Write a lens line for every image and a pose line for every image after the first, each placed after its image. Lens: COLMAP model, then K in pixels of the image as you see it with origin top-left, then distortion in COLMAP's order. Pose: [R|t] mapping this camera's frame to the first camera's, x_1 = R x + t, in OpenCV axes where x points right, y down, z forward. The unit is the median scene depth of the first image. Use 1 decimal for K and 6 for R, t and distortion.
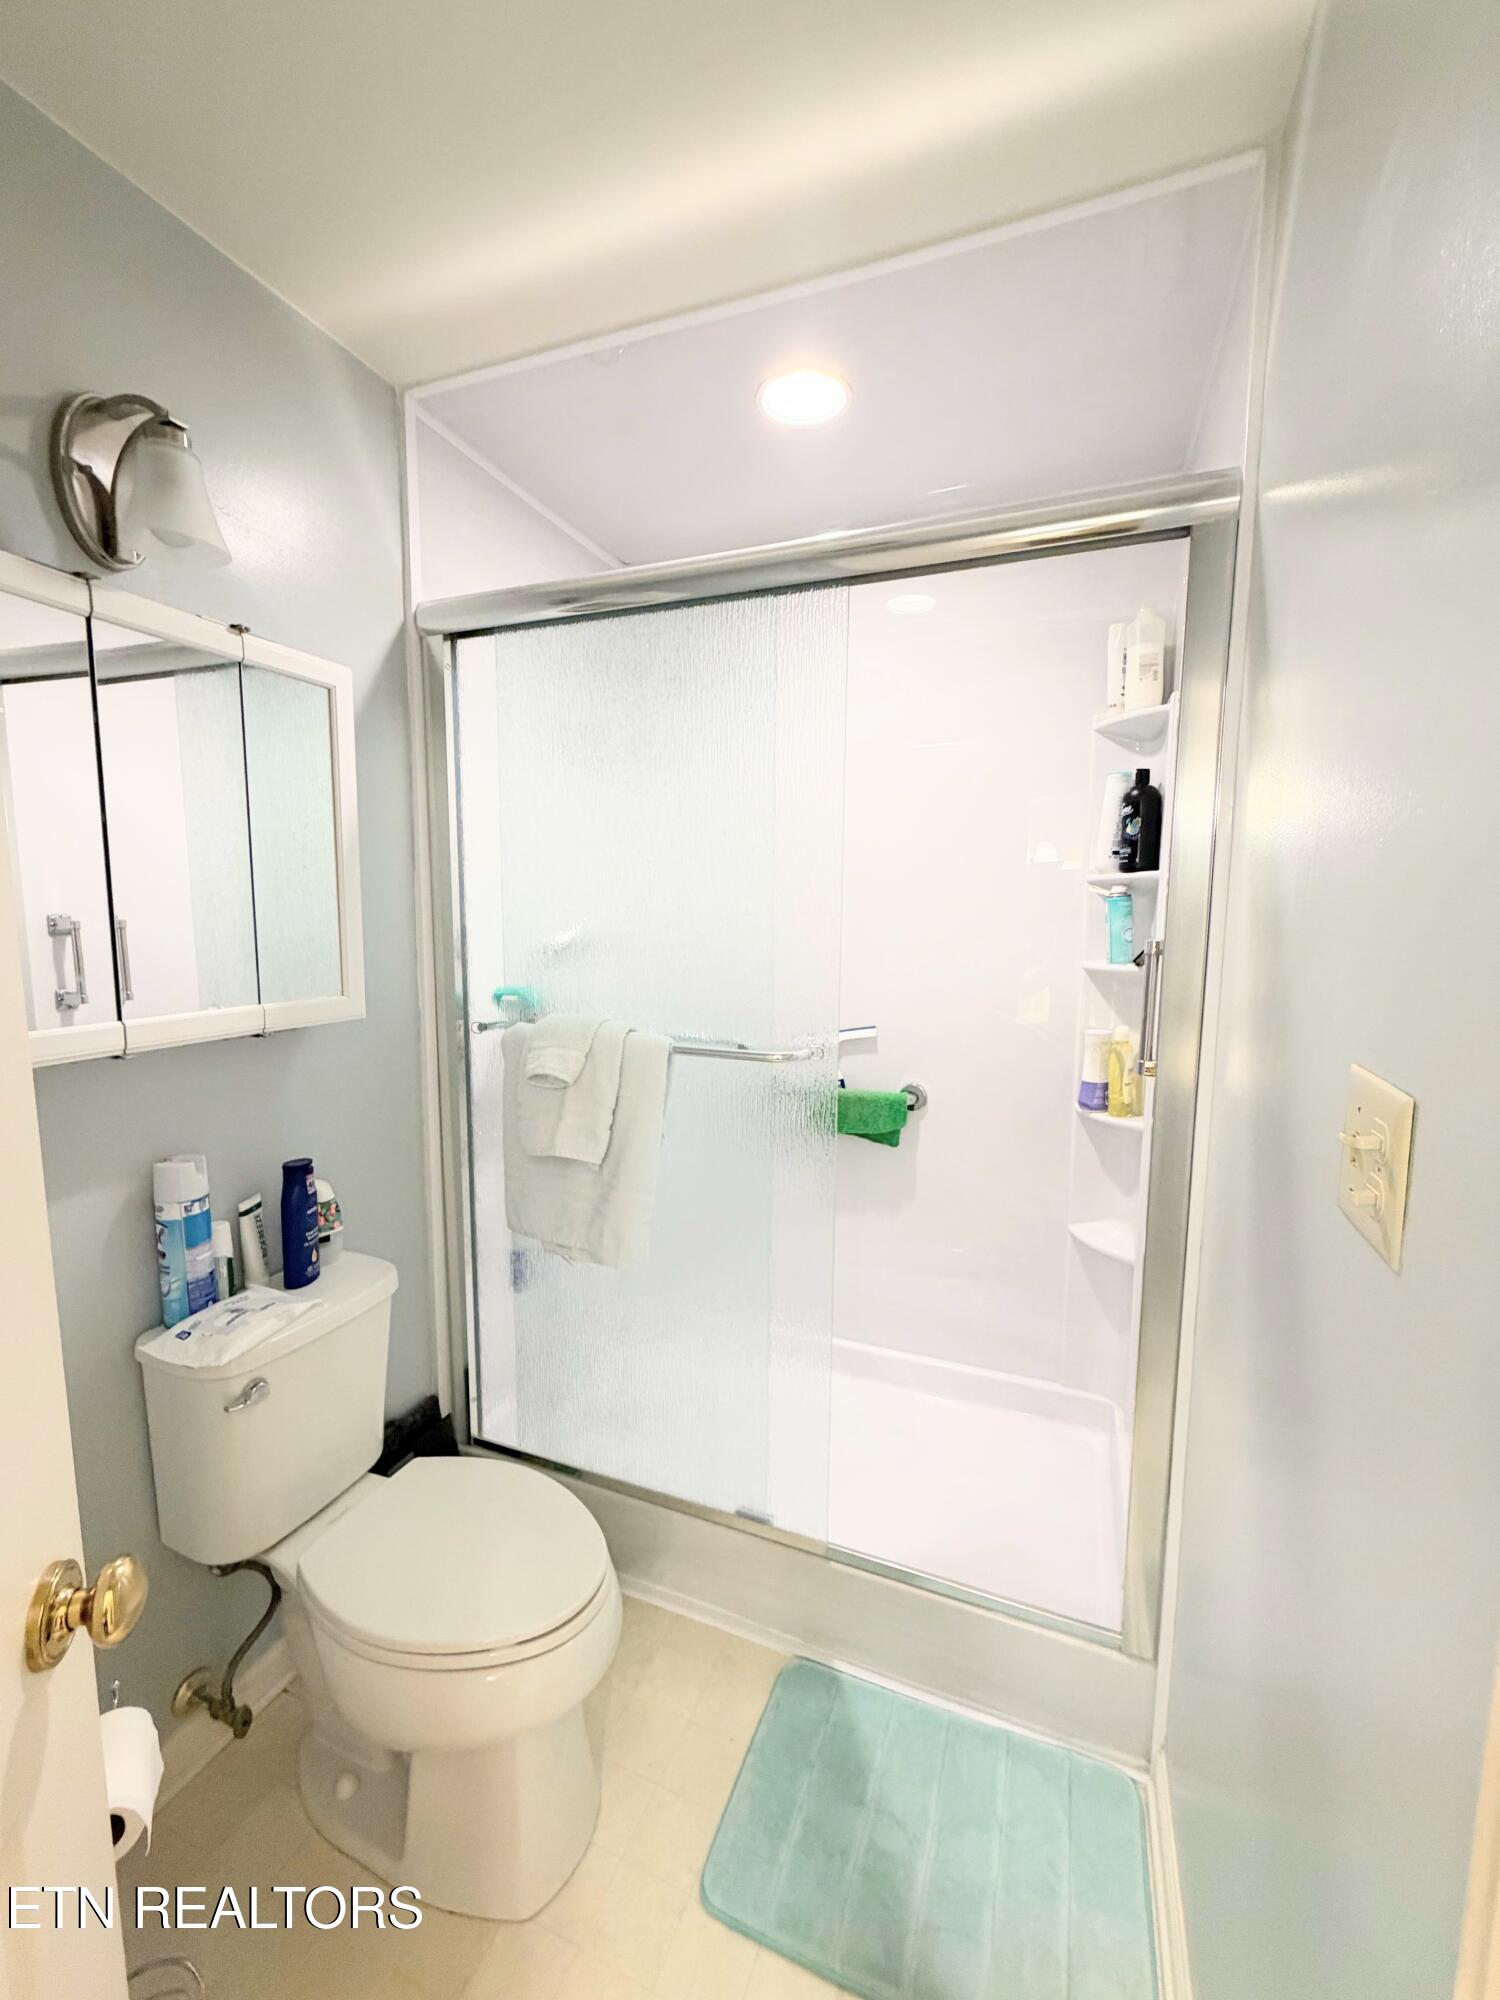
lens RADIAL K [[799.2, 0, 744.7], [0, 799.2, 994.4], [0, 0, 1]] dist [-0.000223, 0.000513]
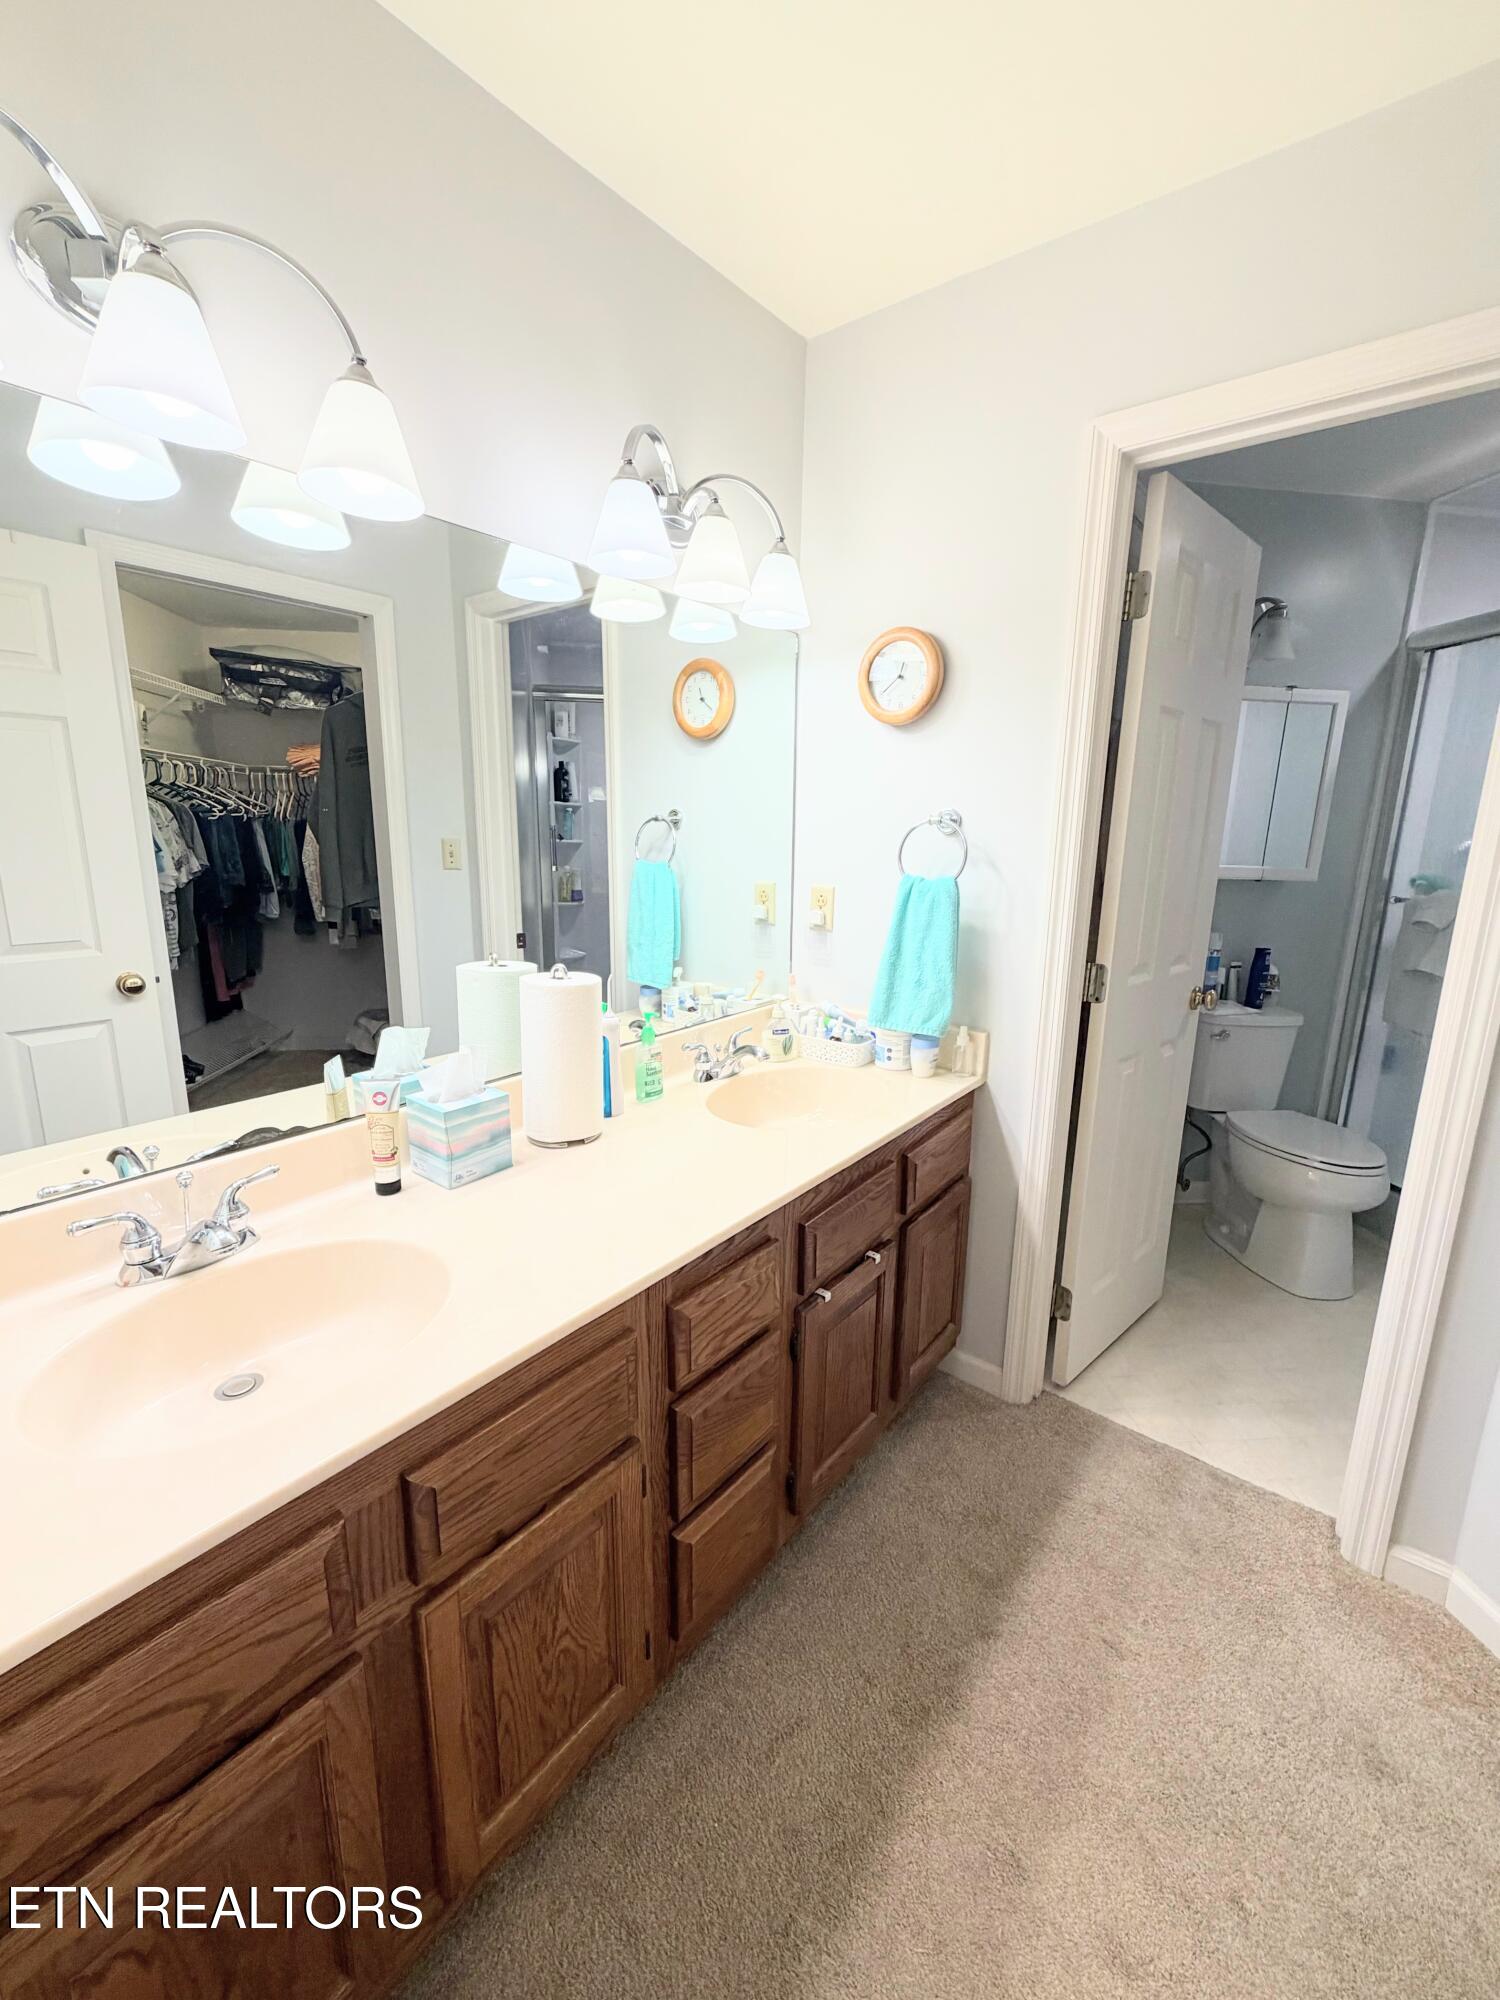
lens RADIAL K [[799.2, 0, 744.0], [0, 799.2, 990.5], [0, 0, 1]] dist [-0.000223, 0.000513]
pose [[0.447767, 0.187776, -0.874211, 0.606838], [-0.118371, 0.981544, 0.150201, 0.157683], [0.886280, 0.036226, 0.461731, -1.038642]]
